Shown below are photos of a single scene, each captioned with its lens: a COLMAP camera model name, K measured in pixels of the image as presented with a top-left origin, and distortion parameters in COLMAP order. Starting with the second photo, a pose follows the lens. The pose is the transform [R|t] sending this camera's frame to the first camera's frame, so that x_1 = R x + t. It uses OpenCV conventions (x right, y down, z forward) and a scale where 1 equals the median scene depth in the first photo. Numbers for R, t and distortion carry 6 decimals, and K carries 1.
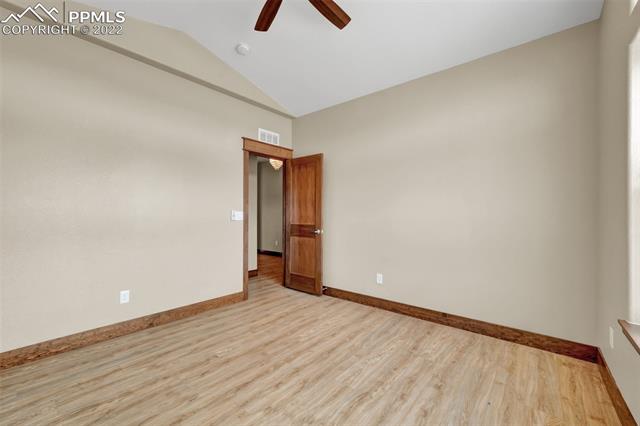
lens RADIAL K [[259.8, 0, 310.9], [0, 259.8, 213.9], [0, 0, 1]] dist [-0.000080, 0.000052]
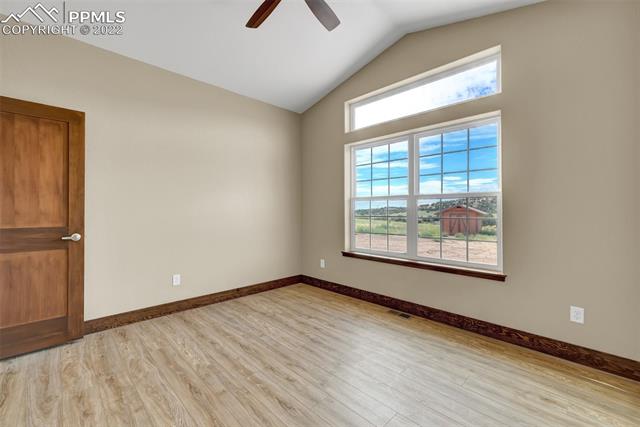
lens RADIAL K [[282.5, 0, 290.1], [0, 282.5, 213.1], [0, 0, 1]] dist [0.003359, 0.000276]
pose [[0.133412, -0.012633, 0.990980, -0.840636], [-0.003330, 0.999907, 0.013196, 0.000095], [-0.991055, -0.005061, 0.133357, 0.600655]]
